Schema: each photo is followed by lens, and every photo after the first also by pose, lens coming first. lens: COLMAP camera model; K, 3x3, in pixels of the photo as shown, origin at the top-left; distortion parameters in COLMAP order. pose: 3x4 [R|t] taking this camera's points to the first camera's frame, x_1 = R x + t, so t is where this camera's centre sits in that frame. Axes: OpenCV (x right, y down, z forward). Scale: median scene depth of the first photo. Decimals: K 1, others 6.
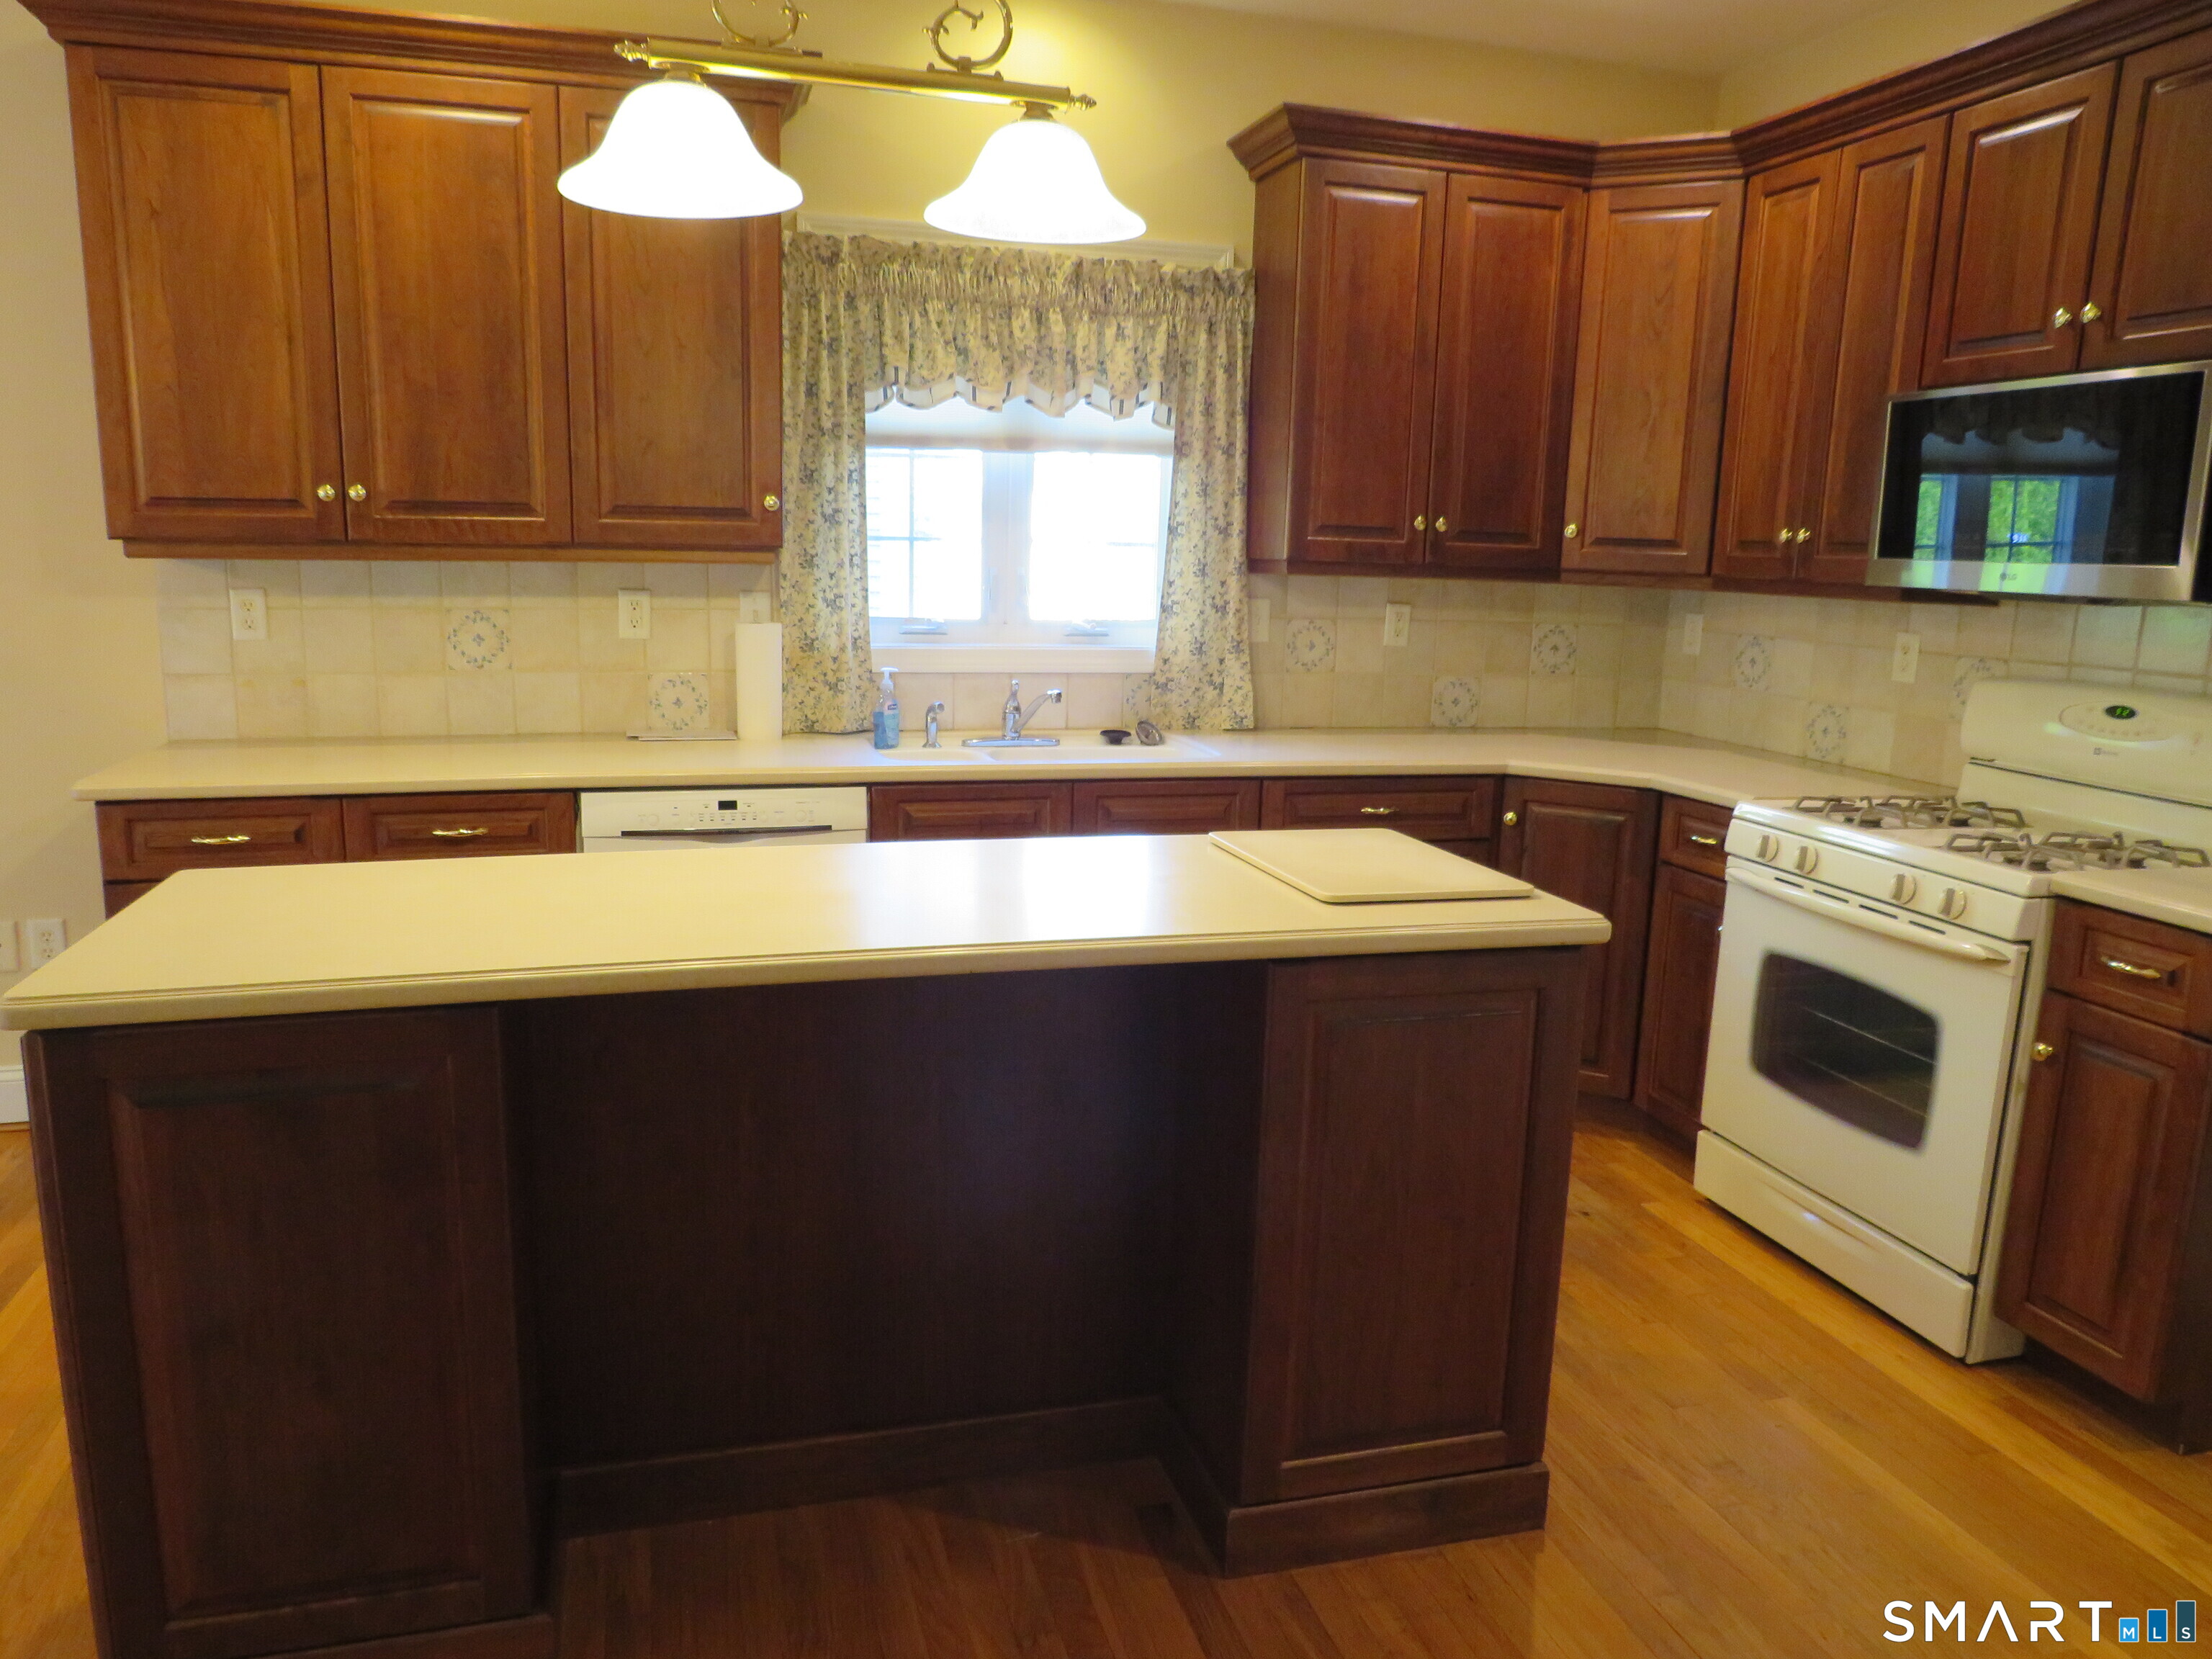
lens RADIAL K [[1549.3, 0, 1088.2], [0, 1549.3, 869.3], [0, 0, 1]] dist [-0.045550, 0.019601]
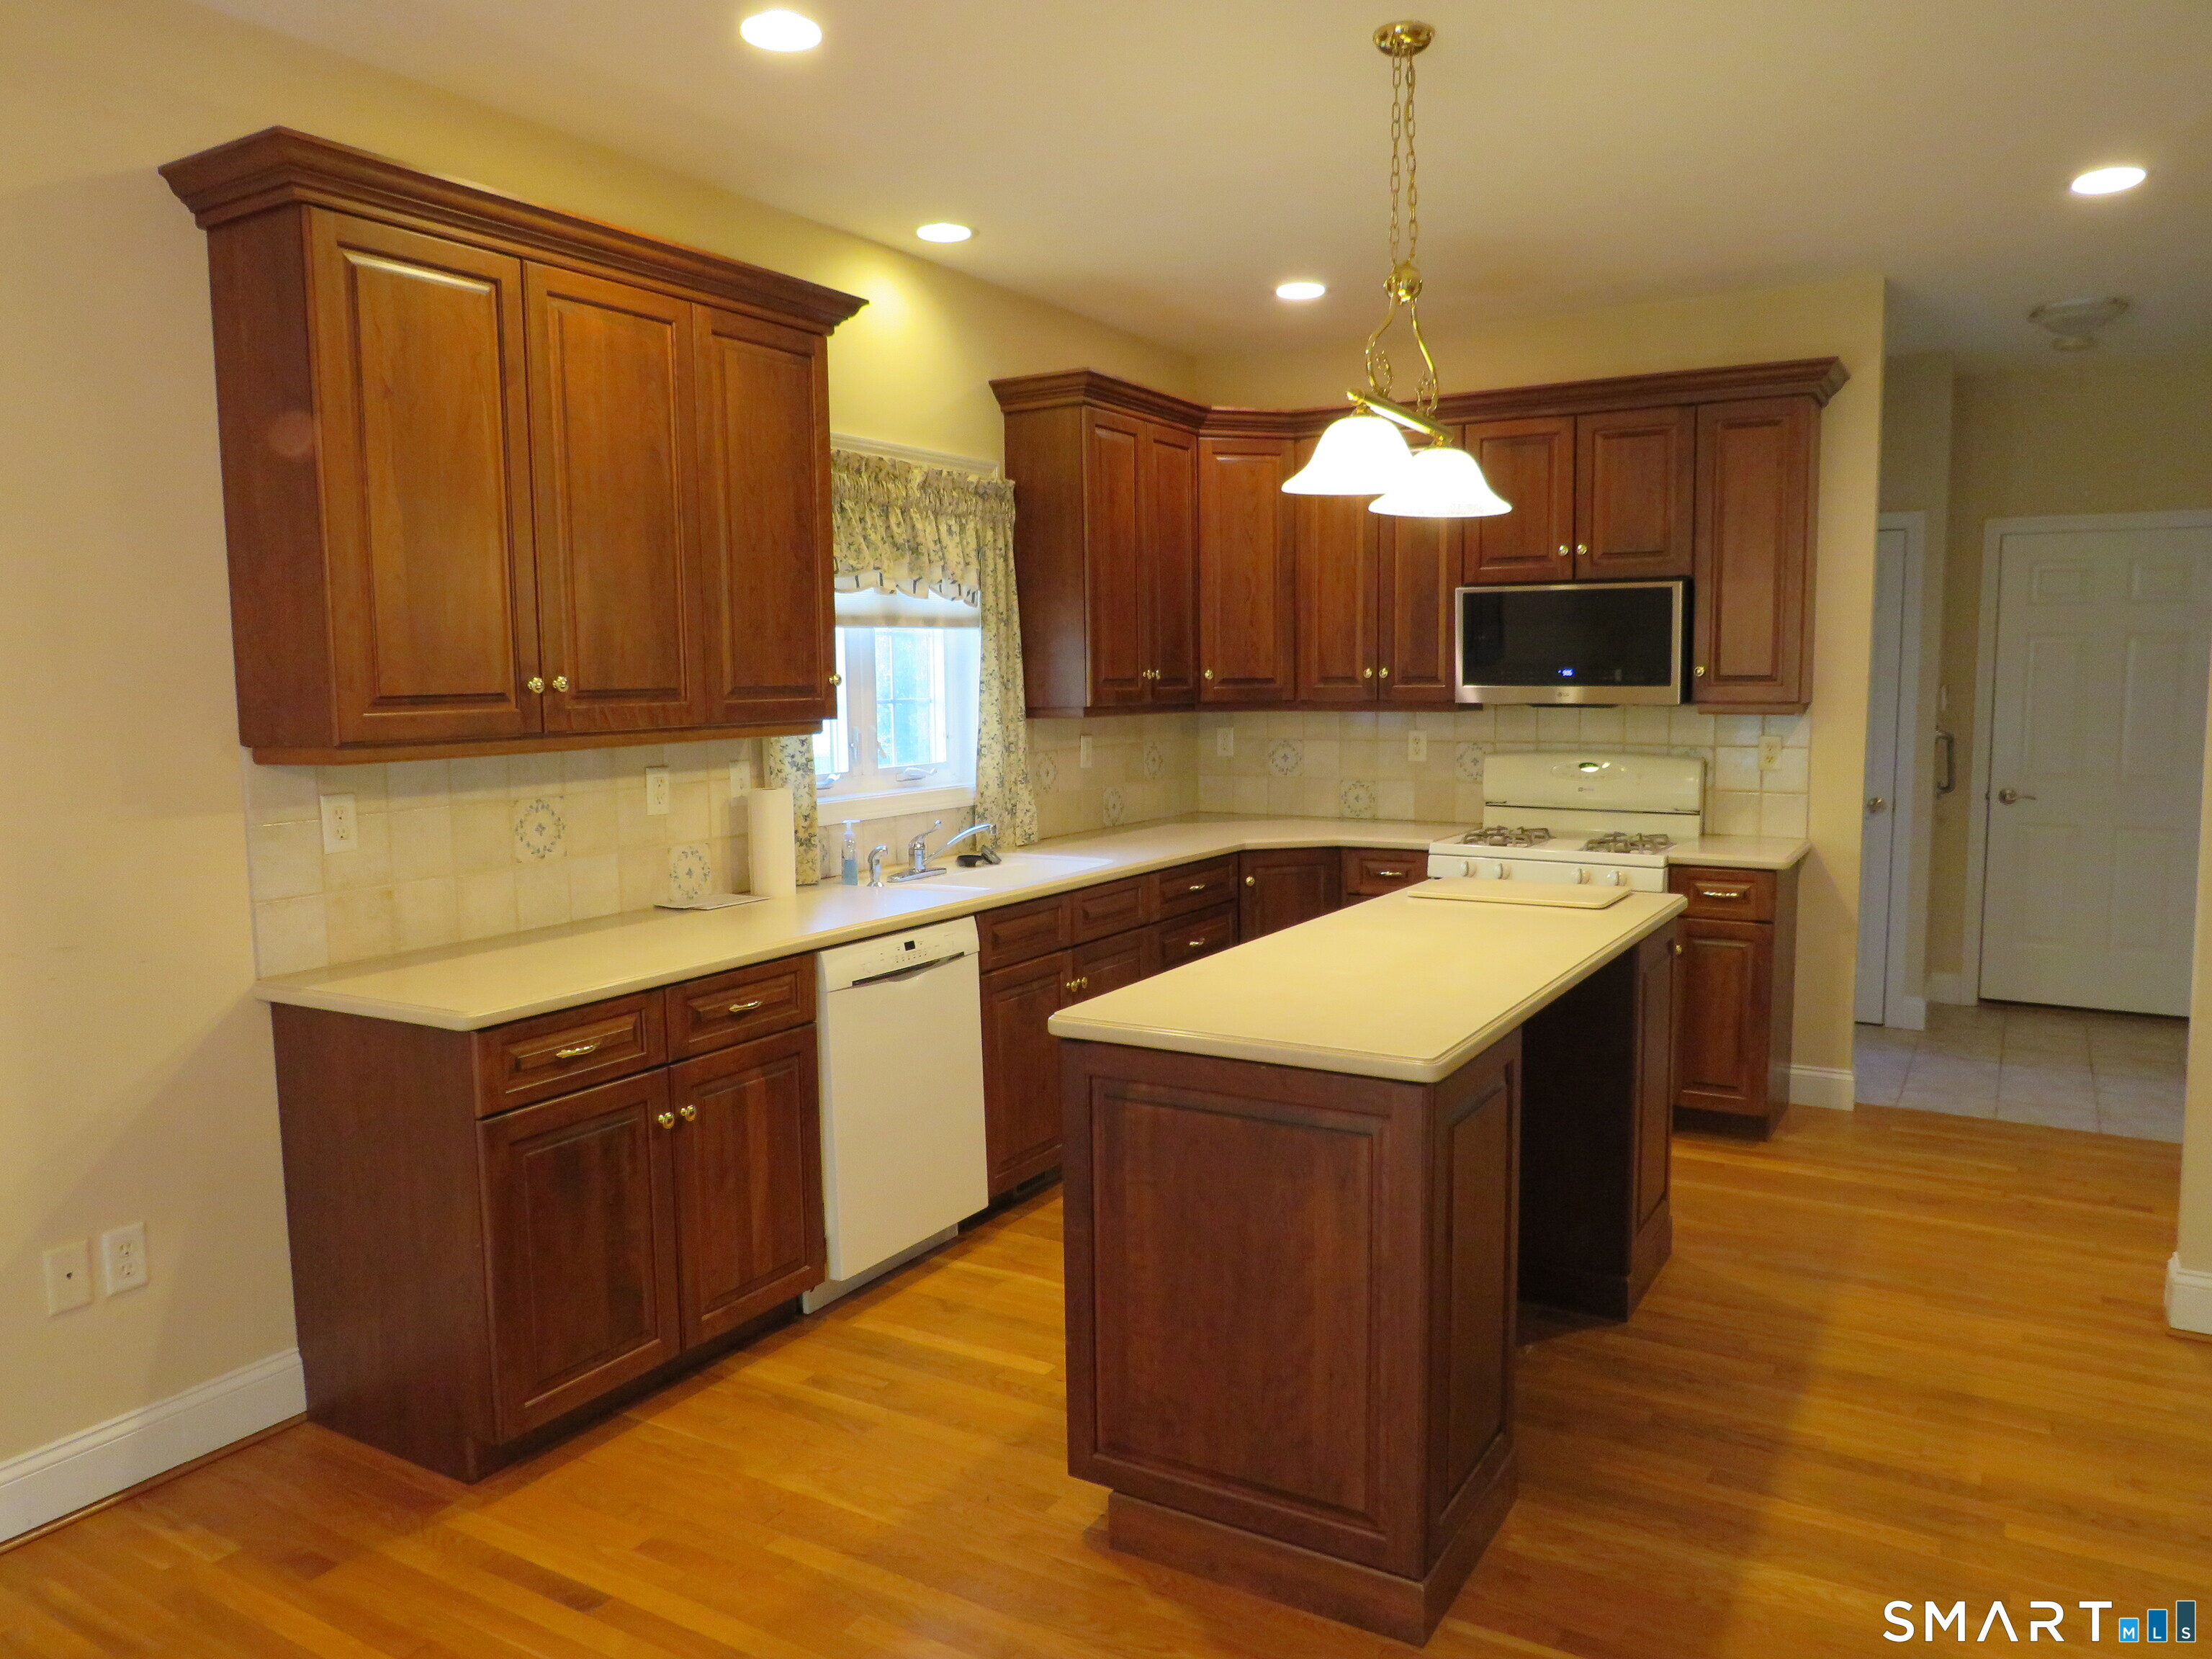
lens RADIAL K [[1549.3, 0, 1126.0], [0, 1549.3, 843.8], [0, 0, 1]] dist [-0.045550, 0.019601]
pose [[0.723871, -0.110633, 0.681007, -0.763708], [0.174750, 0.984274, -0.025849, -0.049810], [-0.667438, 0.137717, 0.731820, 0.050850]]
